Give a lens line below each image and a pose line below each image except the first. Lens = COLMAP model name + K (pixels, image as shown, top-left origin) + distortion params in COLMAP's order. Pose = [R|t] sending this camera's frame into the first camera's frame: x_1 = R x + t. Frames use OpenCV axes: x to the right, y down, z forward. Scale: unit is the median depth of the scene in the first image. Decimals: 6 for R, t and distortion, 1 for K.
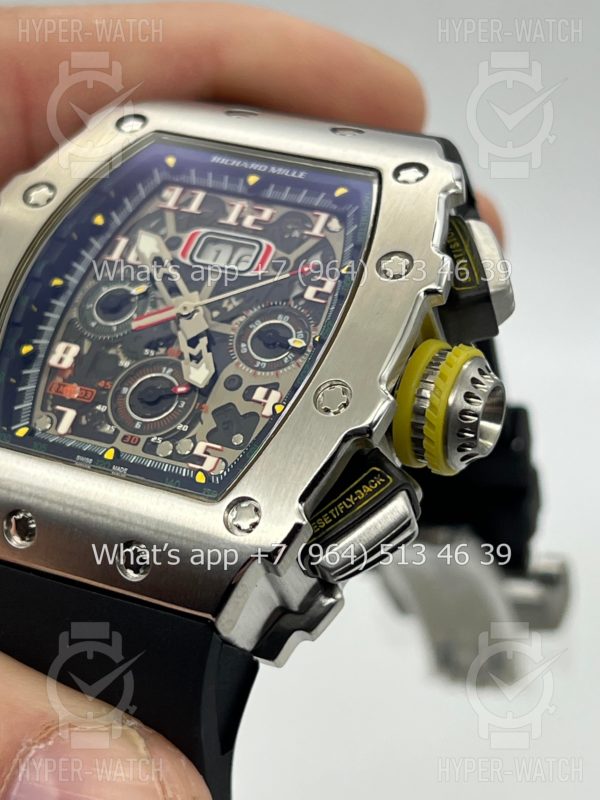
lens RADIAL K [[1921.5, 0, 299.4], [0, 1921.5, 373.2], [0, 0, 1]] dist [0.129521, -0.195198]
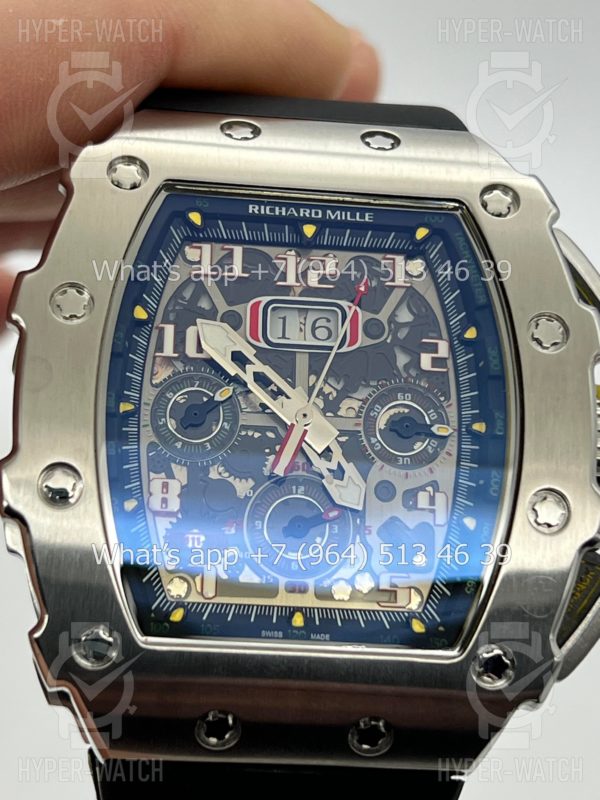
lens RADIAL K [[1921.5, 0, 299.4], [0, 1921.5, 373.2], [0, 0, 1]] dist [0.129521, -0.195198]
pose [[0.867386, -0.256973, 0.426152, -0.416602], [0.115143, 0.936753, 0.330509, -0.330797], [-0.484131, -0.237611, 0.842115, 0.278606]]
